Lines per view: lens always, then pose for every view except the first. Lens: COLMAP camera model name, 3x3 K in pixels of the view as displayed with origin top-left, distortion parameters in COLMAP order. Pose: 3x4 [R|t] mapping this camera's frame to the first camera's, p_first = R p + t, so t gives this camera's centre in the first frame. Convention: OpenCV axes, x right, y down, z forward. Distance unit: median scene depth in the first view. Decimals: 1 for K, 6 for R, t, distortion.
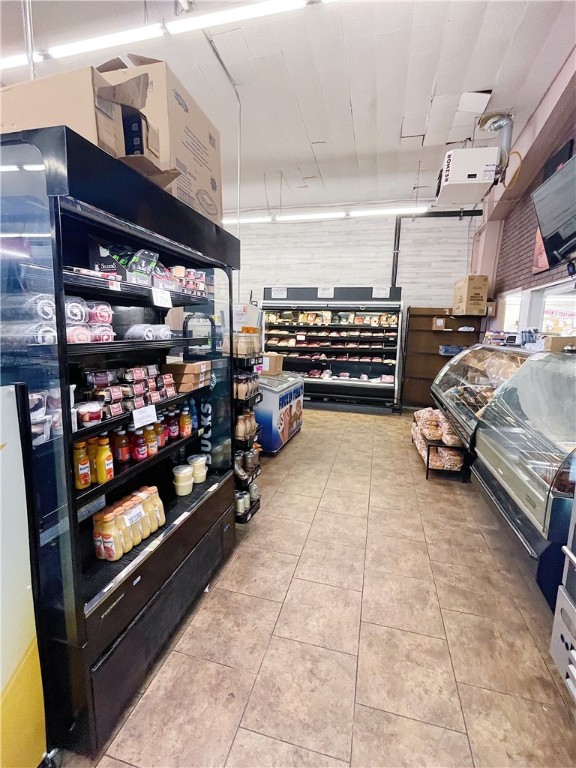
lens RADIAL K [[343.6, 0, 288.0], [0, 343.6, 384.0], [0, 0, 1]] dist [-0.009616, 0.003564]
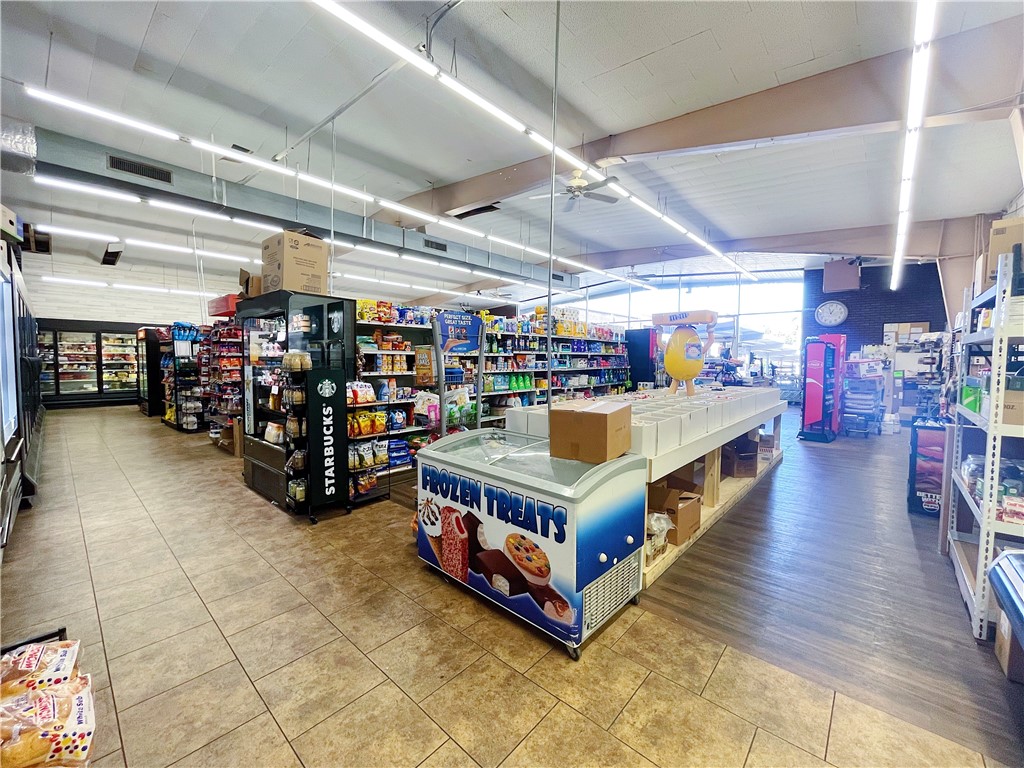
lens RADIAL K [[411.1, 0, 512.0], [0, 411.1, 384.0], [0, 0, 1]] dist [0.000376, 0.000076]
pose [[-0.457309, 0.018466, -0.889116, 0.857411], [-0.154053, 0.983024, 0.099652, -0.313216], [0.875863, 0.182543, -0.446701, 2.351986]]
